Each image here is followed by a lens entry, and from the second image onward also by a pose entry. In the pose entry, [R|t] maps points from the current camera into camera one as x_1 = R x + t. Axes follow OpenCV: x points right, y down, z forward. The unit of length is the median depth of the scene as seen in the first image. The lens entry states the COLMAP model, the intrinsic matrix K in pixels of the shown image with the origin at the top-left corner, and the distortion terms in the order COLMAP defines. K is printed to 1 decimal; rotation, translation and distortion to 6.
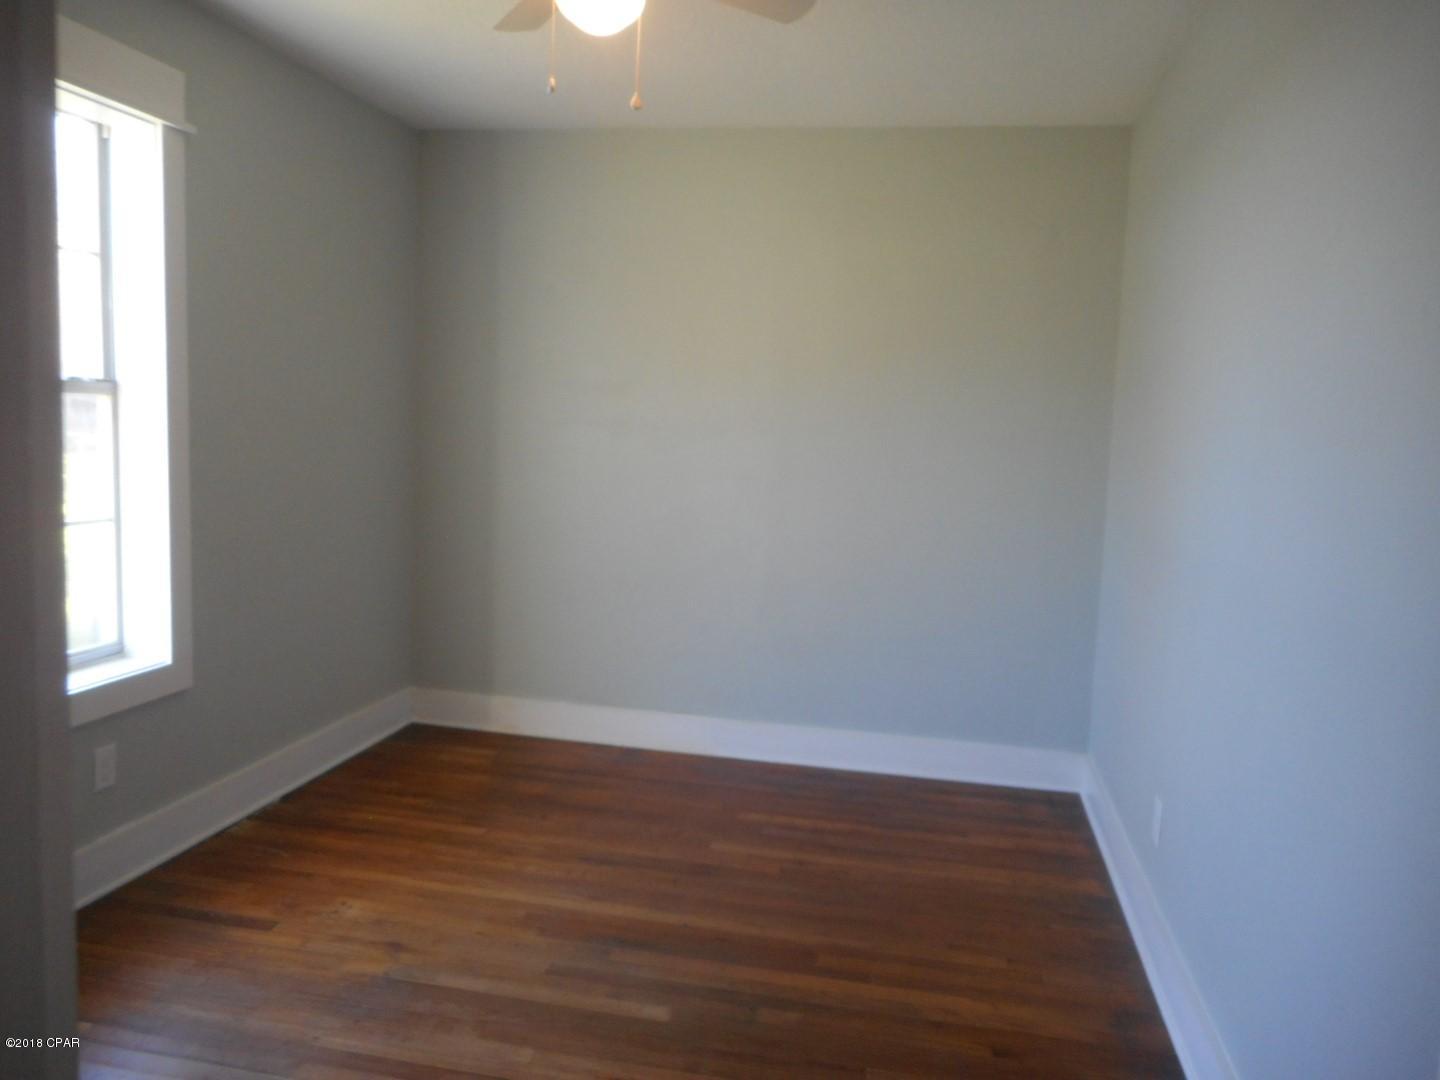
lens RADIAL K [[1070.7, 0, 720.3], [0, 1070.7, 549.0], [0, 0, 1]] dist [-0.025203, 0.007557]
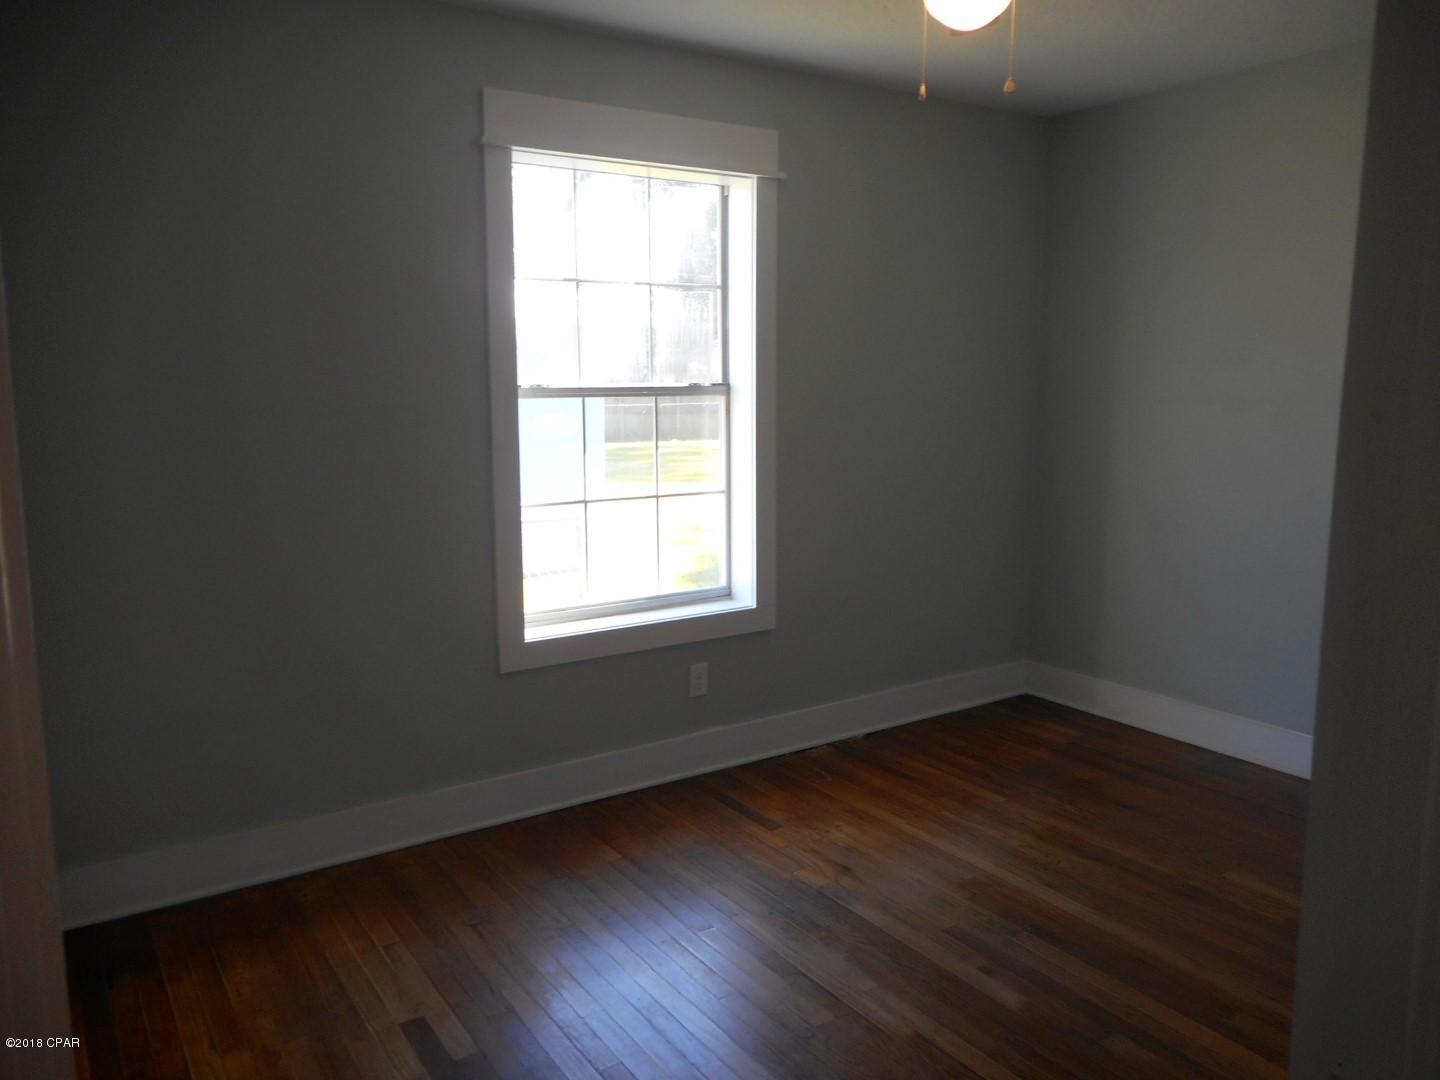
lens RADIAL K [[1070.7, 0, 718.9], [0, 1070.7, 540.8], [0, 0, 1]] dist [-0.025203, 0.007557]
pose [[0.702434, 0.056982, -0.709465, 0.354268], [-0.045620, 0.998345, 0.035016, -0.013232], [0.710286, 0.007769, 0.703871, 0.081201]]
